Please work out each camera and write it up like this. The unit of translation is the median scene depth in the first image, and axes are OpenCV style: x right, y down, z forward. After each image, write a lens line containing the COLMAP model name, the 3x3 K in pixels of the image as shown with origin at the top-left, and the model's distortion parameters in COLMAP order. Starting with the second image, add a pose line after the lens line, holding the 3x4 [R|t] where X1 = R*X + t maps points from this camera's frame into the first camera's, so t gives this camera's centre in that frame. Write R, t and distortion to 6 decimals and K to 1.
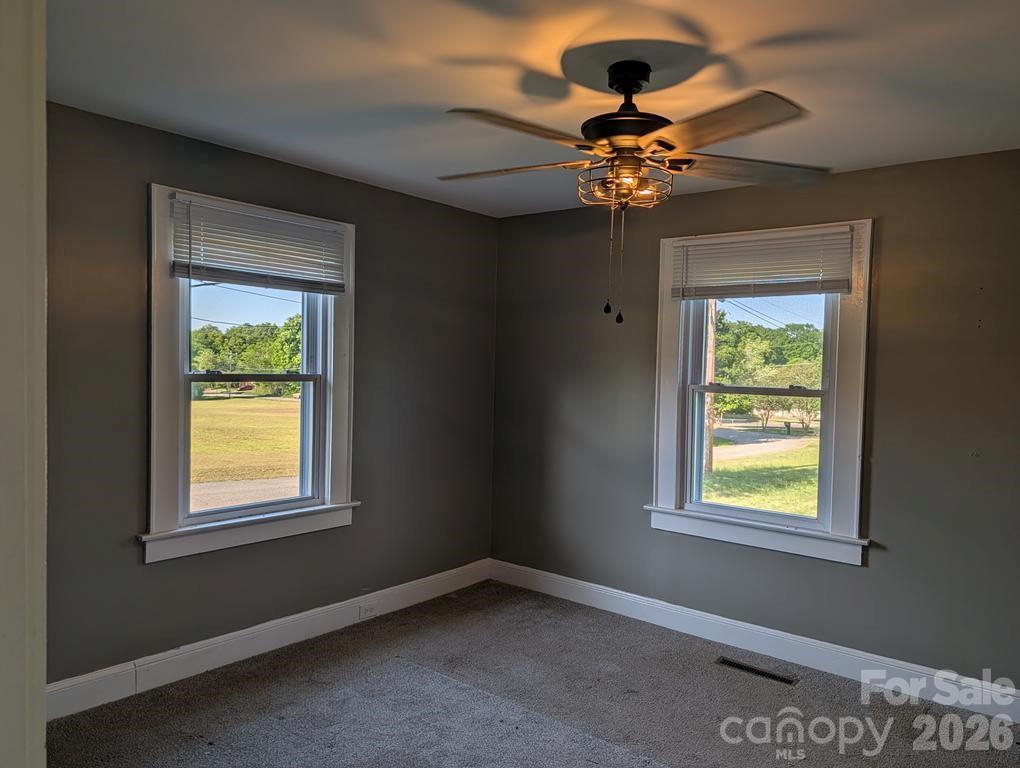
lens RADIAL K [[739.7, 0, 523.2], [0, 739.7, 386.2], [0, 0, 1]] dist [0.005363, 0.001297]
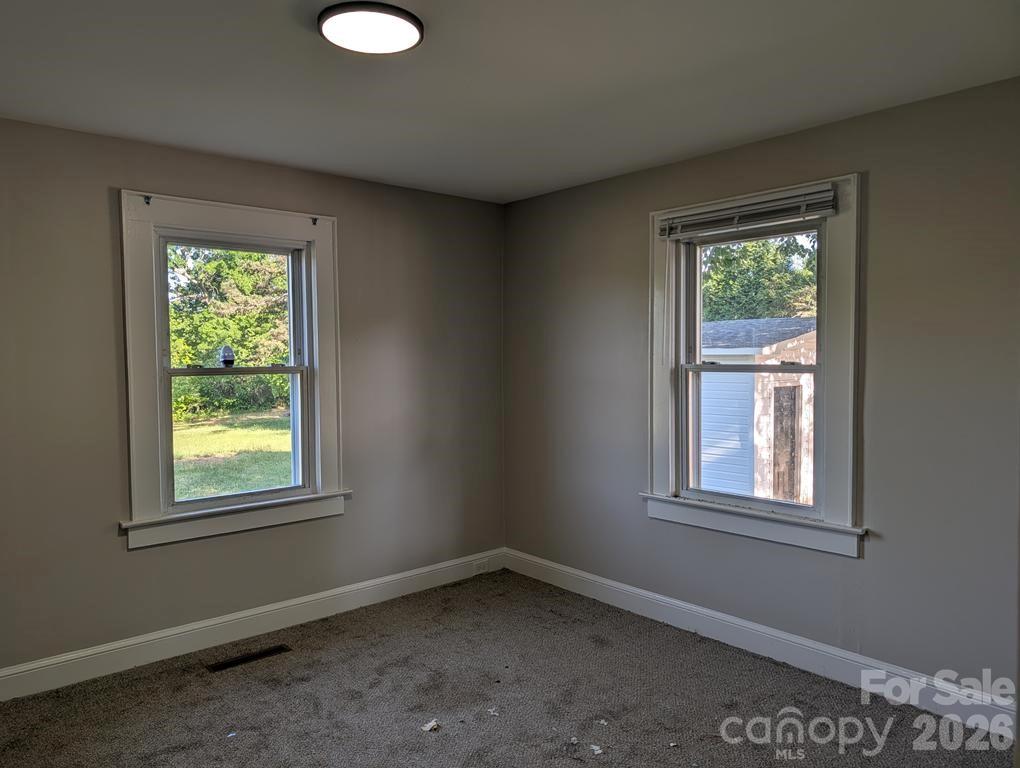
lens RADIAL K [[739.7, 0, 523.2], [0, 739.7, 386.2], [0, 0, 1]] dist [0.005363, 0.001297]
pose [[0.986316, -0.028178, -0.162442, 0.188295], [0.030094, 0.999503, 0.009345, 0.011210], [0.162098, -0.014106, 0.986674, 0.037244]]
